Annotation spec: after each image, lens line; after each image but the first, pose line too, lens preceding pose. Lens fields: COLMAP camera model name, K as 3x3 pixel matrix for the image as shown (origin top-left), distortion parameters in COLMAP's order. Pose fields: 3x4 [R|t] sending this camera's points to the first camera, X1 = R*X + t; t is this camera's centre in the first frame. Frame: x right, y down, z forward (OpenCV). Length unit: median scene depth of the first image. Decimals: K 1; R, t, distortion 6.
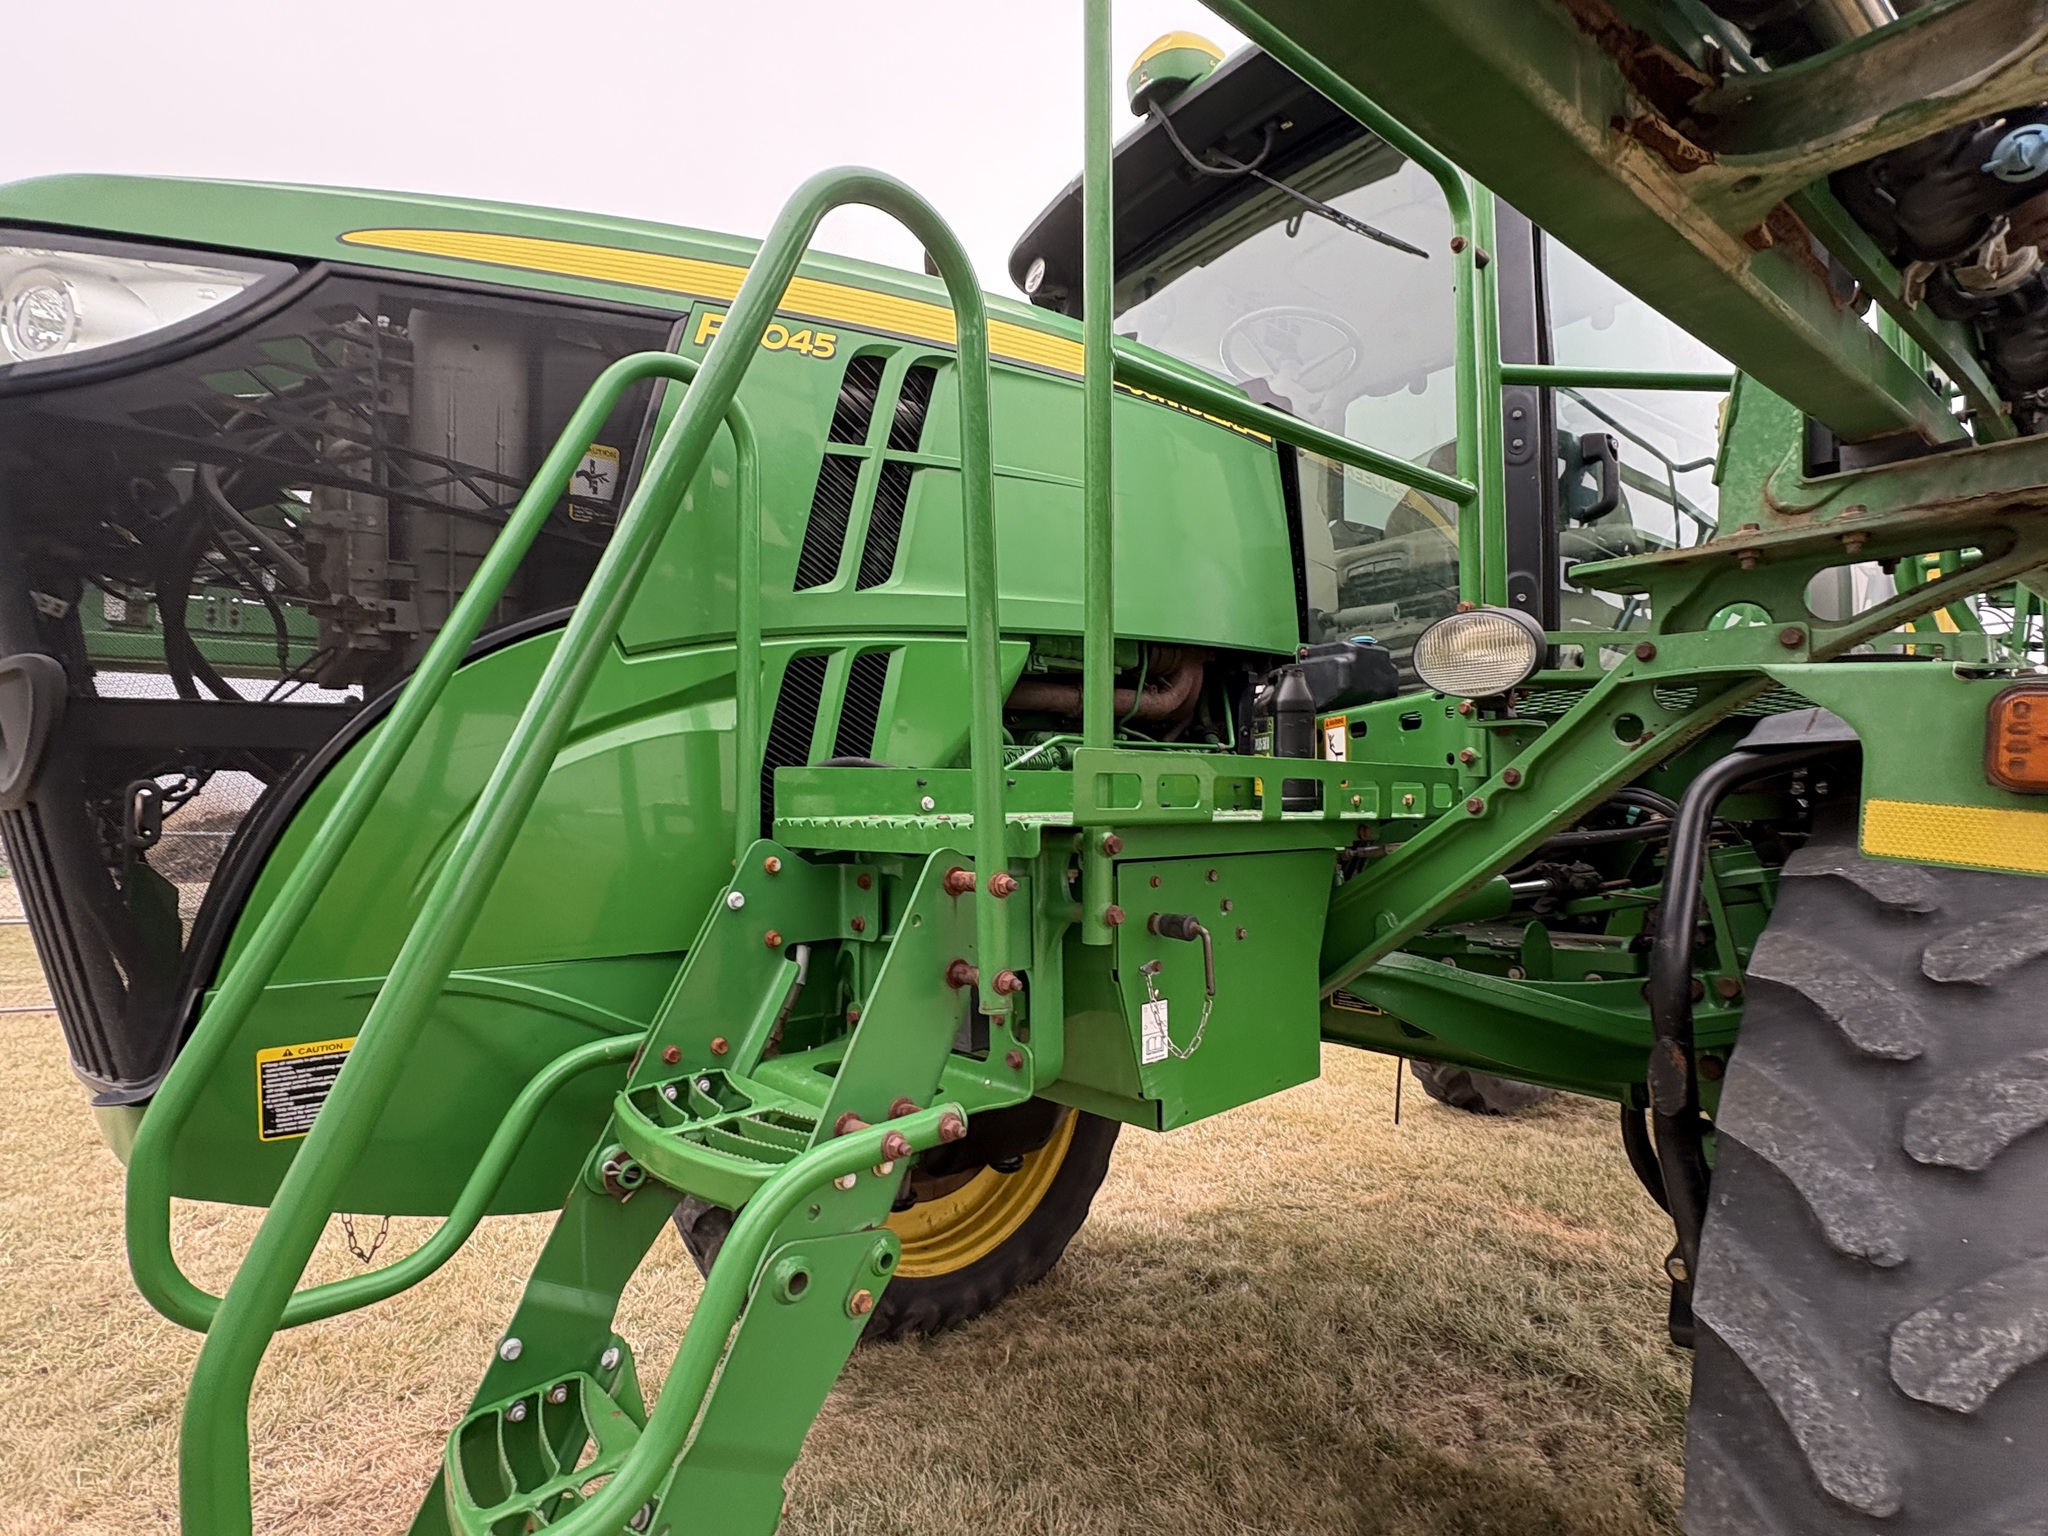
lens RADIAL K [[1020.0, 0, 1028.5], [0, 1020.0, 768.6], [0, 0, 1]] dist [-0.002369, 0.000950]
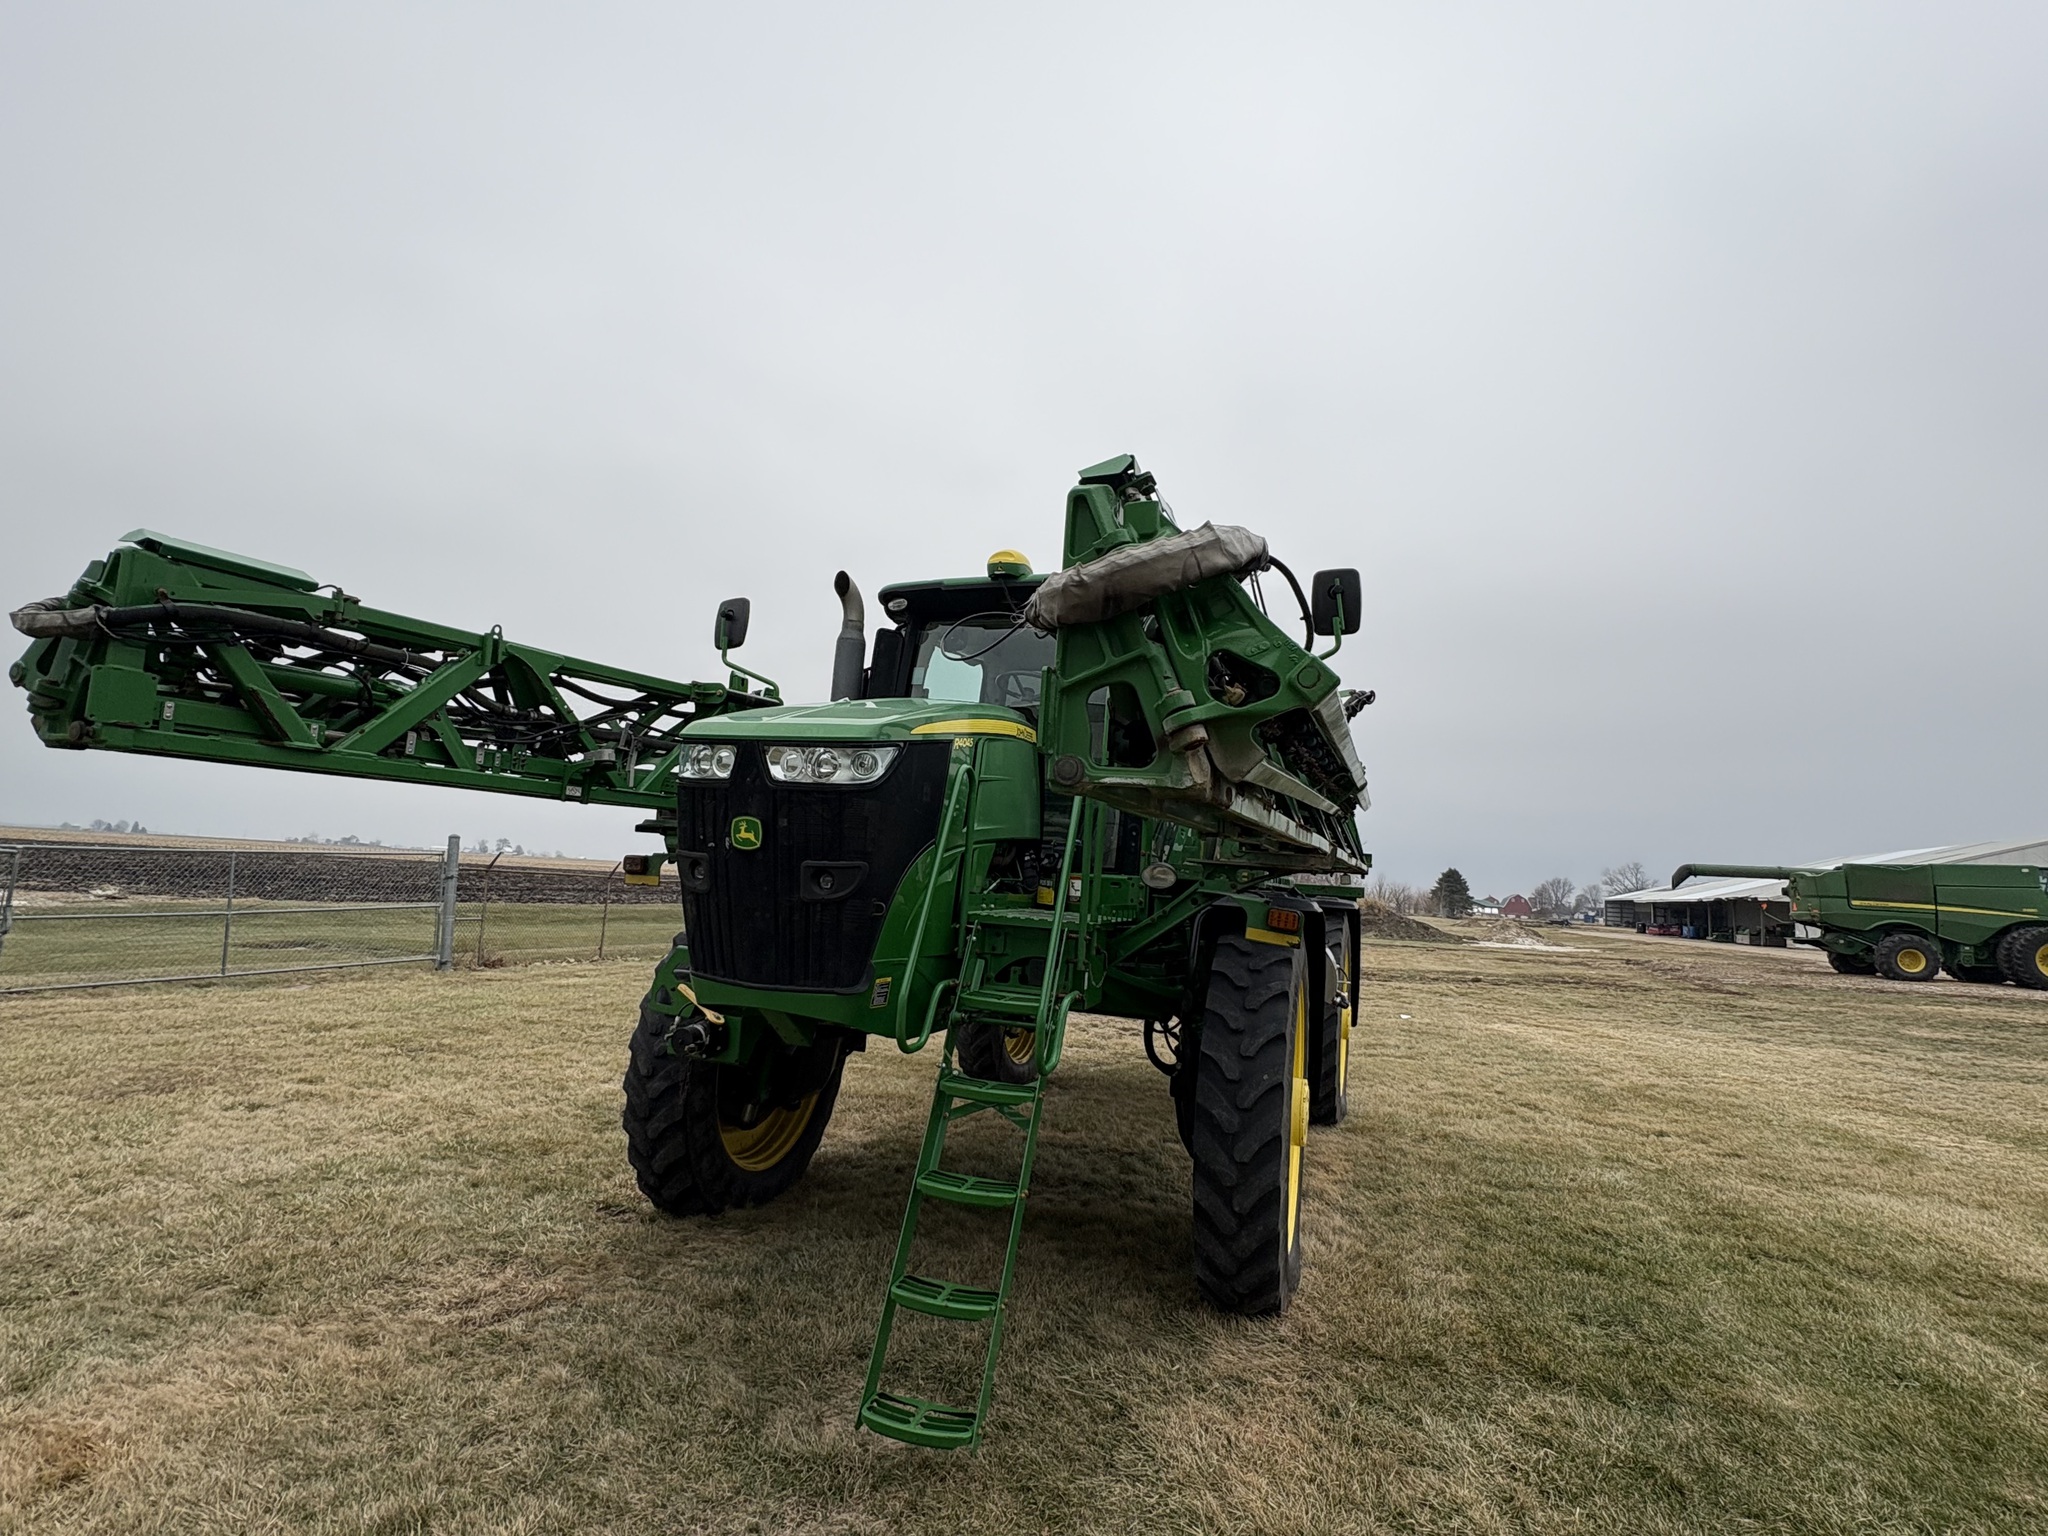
lens RADIAL K [[998.0, 0, 1033.2], [0, 998.0, 775.6], [0, 0, 1]] dist [-0.000515, -0.000872]
pose [[0.849049, 0.121515, 0.514150, -1.048265], [-0.096136, 0.992477, -0.075807, -0.093252], [-0.519494, 0.014936, 0.854344, -1.034798]]
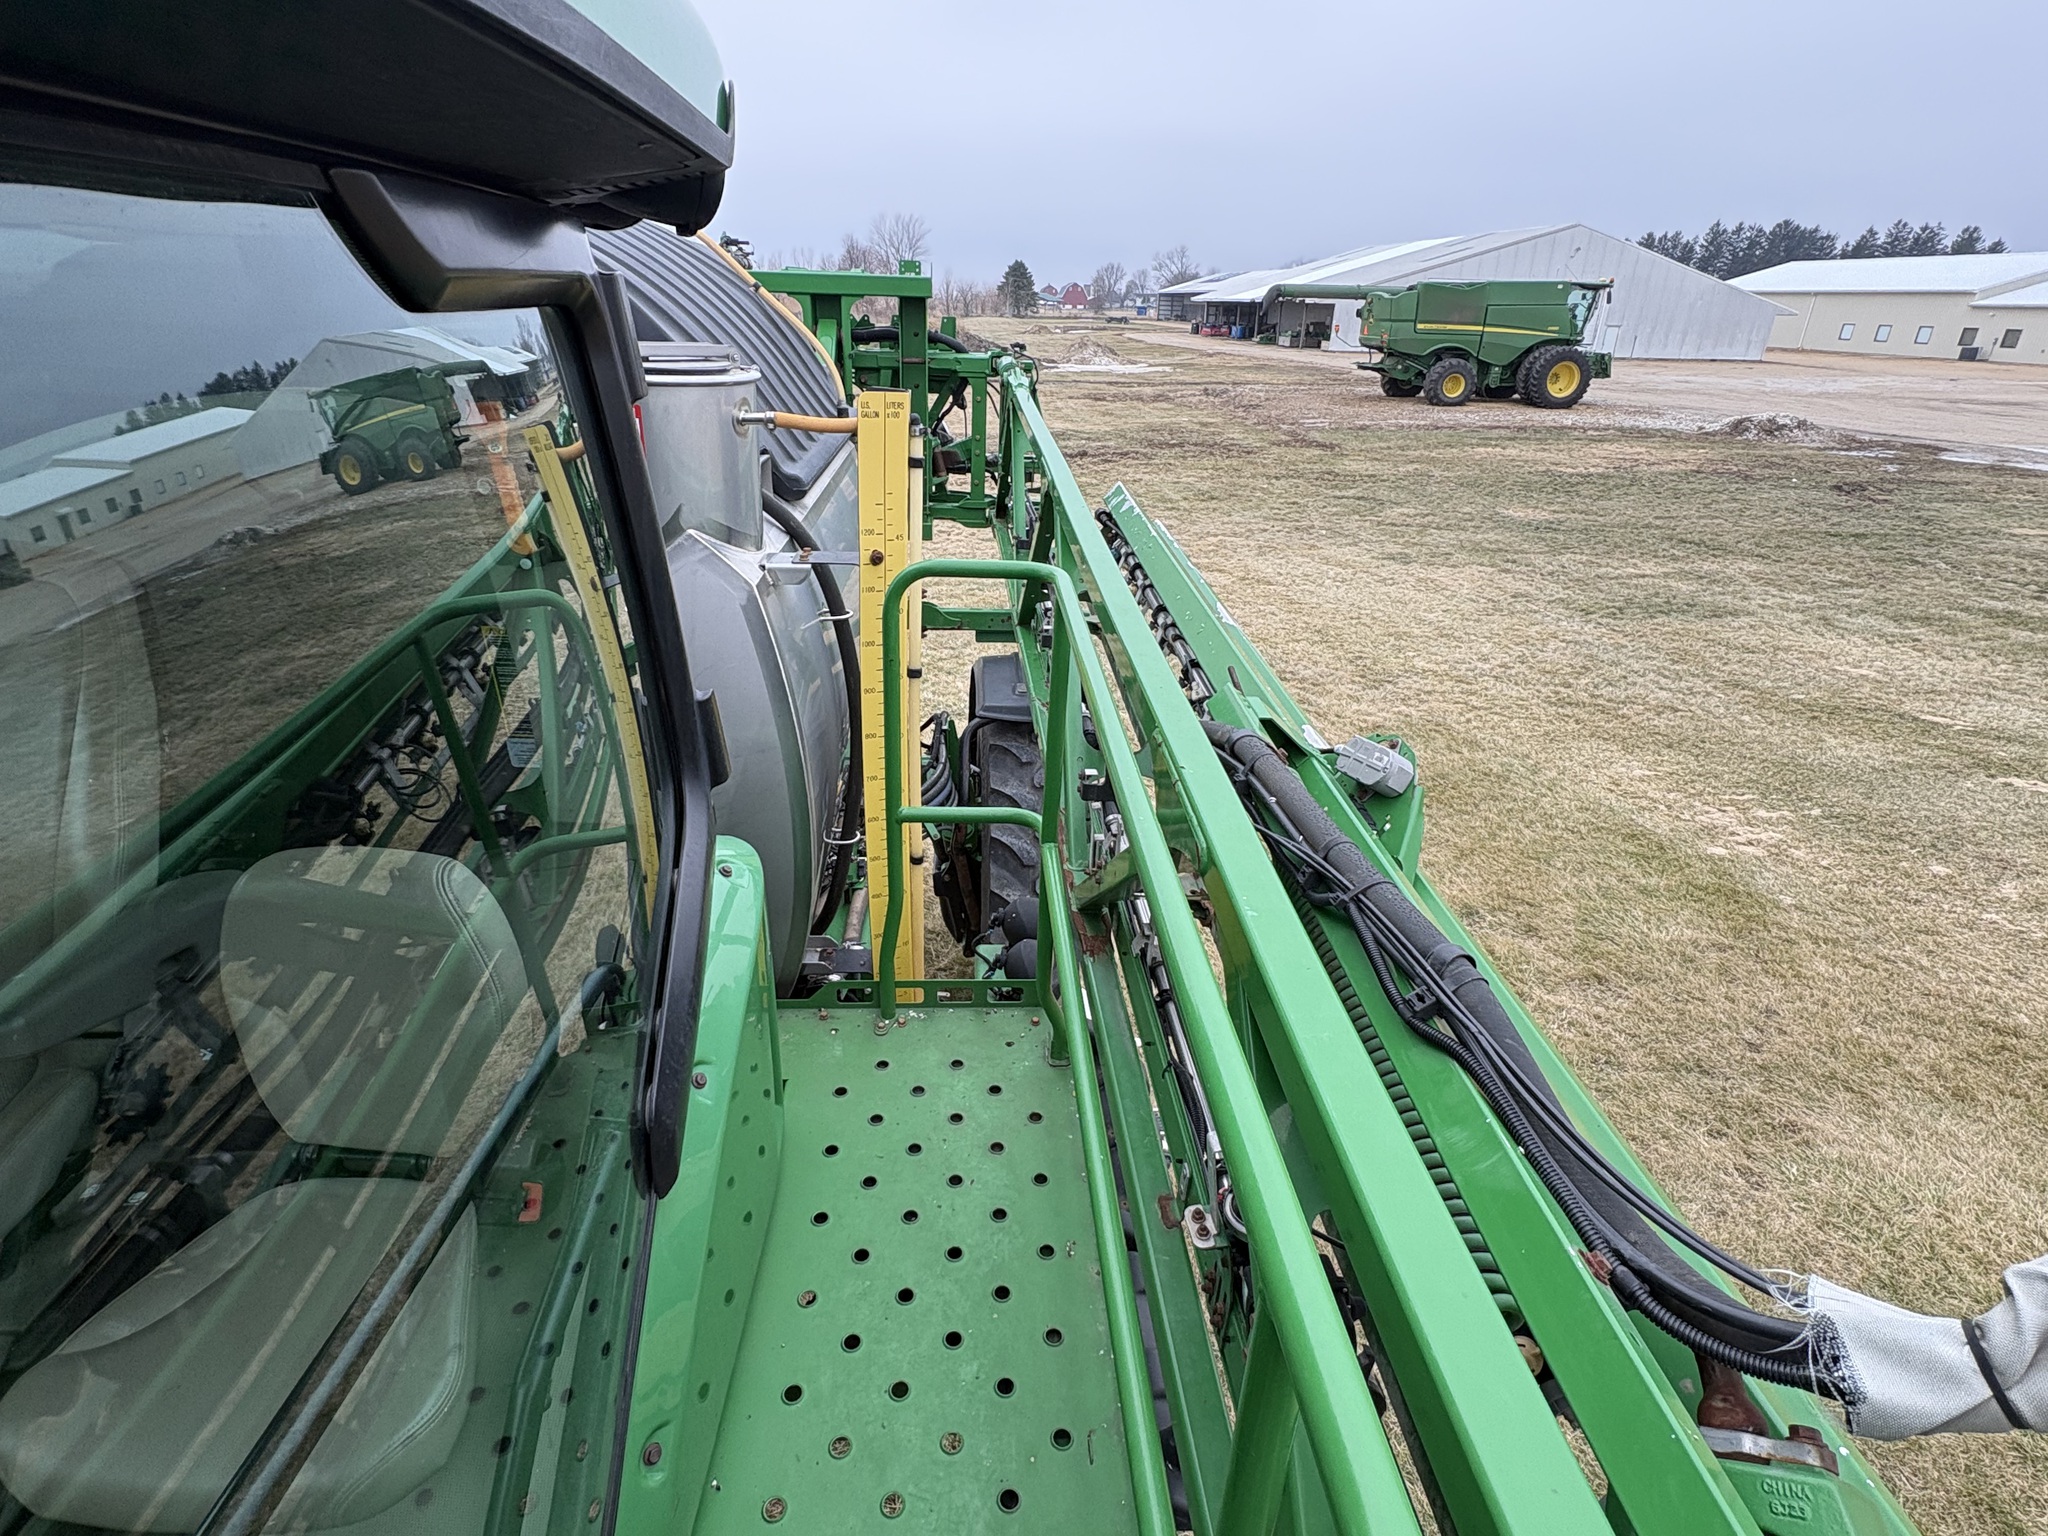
lens RADIAL K [[1028.9, 0, 1028.1], [0, 1028.9, 773.4], [0, 0, 1]] dist [0.001882, 0.000158]
pose [[0.576633, -0.310264, 0.755798, 0.564693], [-0.070721, 0.902658, 0.424509, -0.726659], [-0.813936, -0.298237, 0.498560, 0.826442]]
